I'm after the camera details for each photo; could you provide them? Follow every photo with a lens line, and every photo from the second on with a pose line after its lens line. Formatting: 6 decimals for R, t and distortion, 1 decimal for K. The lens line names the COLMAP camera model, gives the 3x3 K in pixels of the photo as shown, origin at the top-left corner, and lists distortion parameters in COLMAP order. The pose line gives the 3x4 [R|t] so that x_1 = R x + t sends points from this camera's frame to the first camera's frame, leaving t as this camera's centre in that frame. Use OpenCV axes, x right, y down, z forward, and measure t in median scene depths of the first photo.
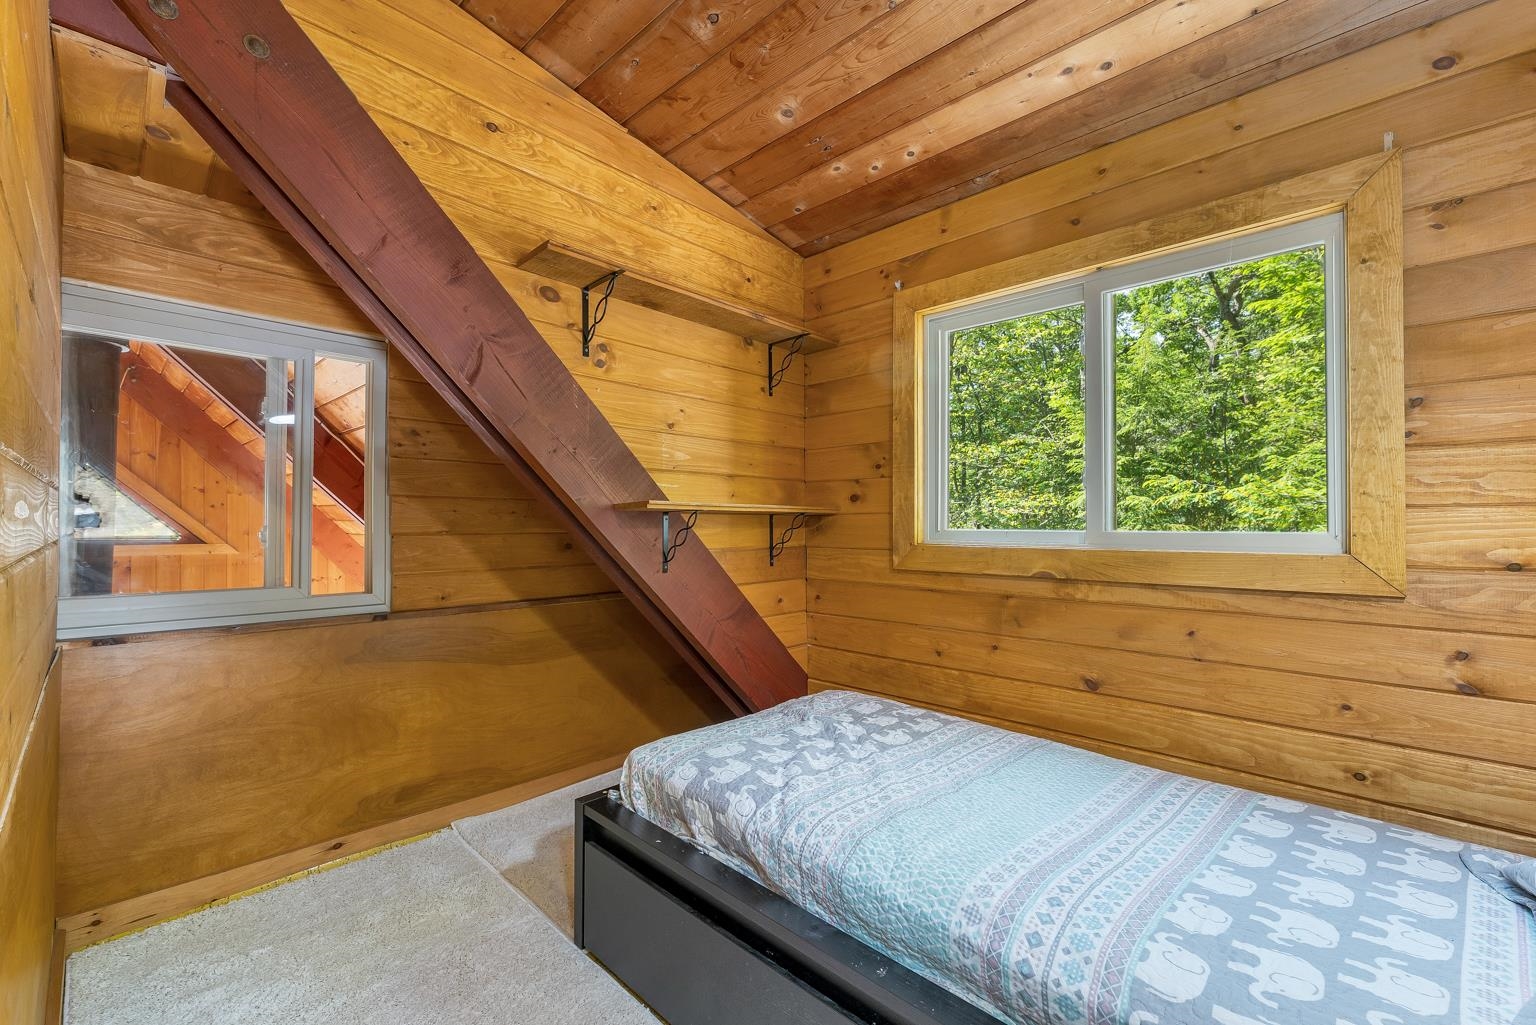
lens RADIAL K [[647.2, 0, 763.4], [0, 647.2, 519.2], [0, 0, 1]] dist [-0.007180, 0.001792]
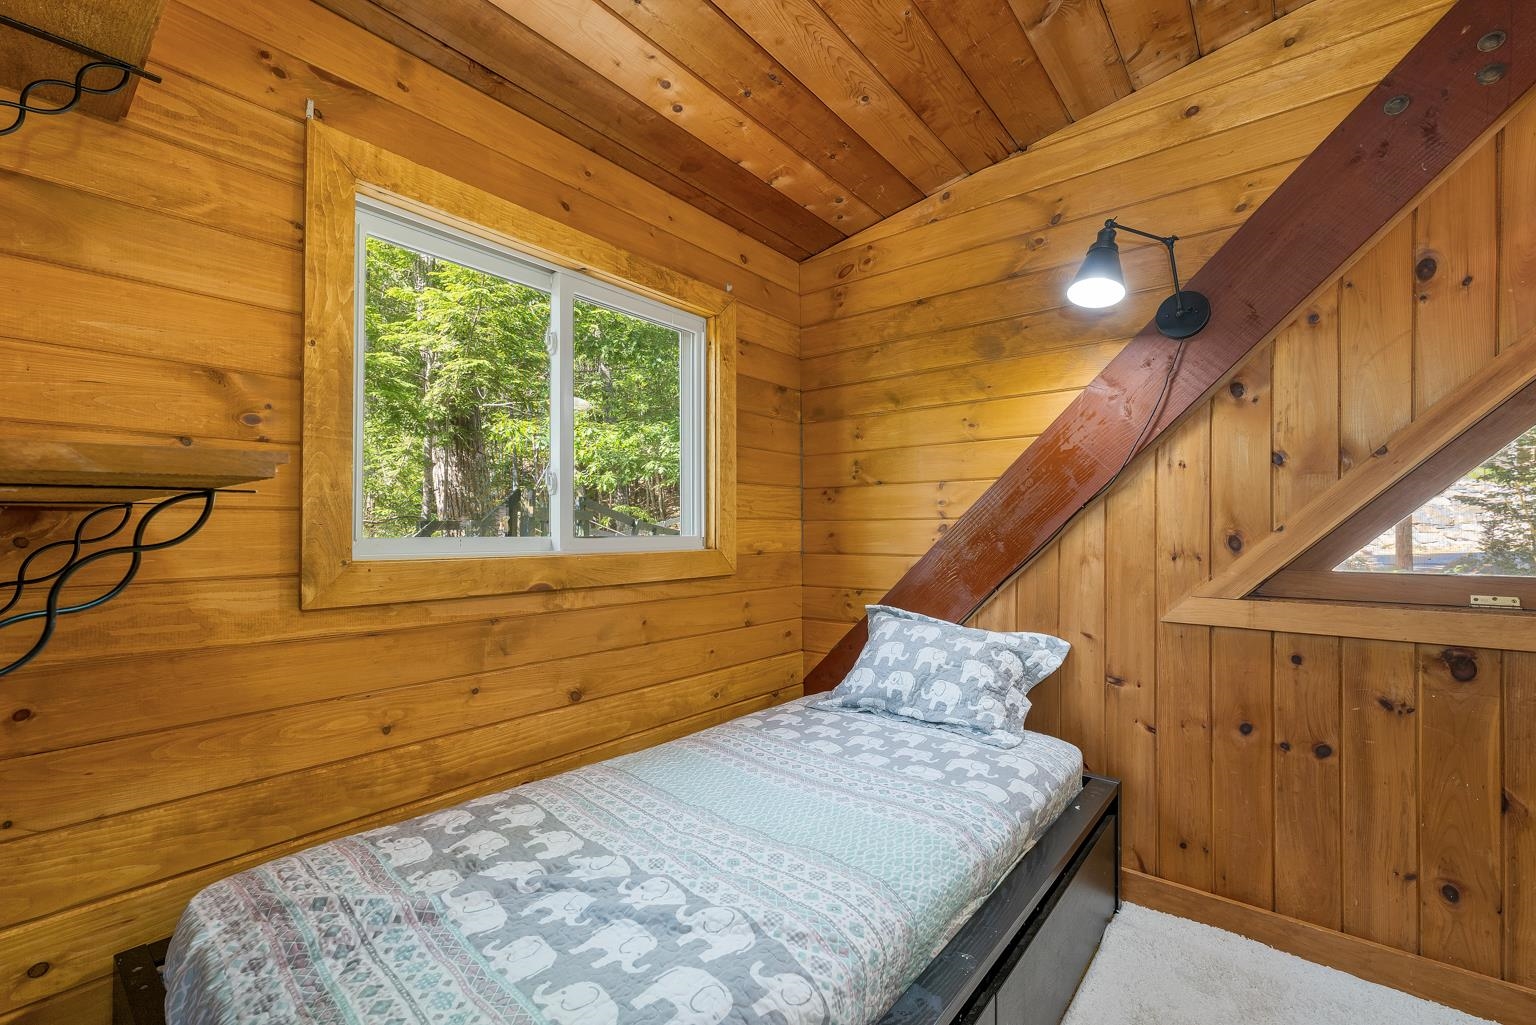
lens RADIAL K [[647.2, 0, 762.8], [0, 647.2, 519.8], [0, 0, 1]] dist [-0.007180, 0.001792]
pose [[-0.087573, 0.009351, 0.996114, -0.470230], [-0.012563, 0.999866, -0.010490, 0.000050], [-0.996079, -0.013432, -0.087444, 0.792043]]
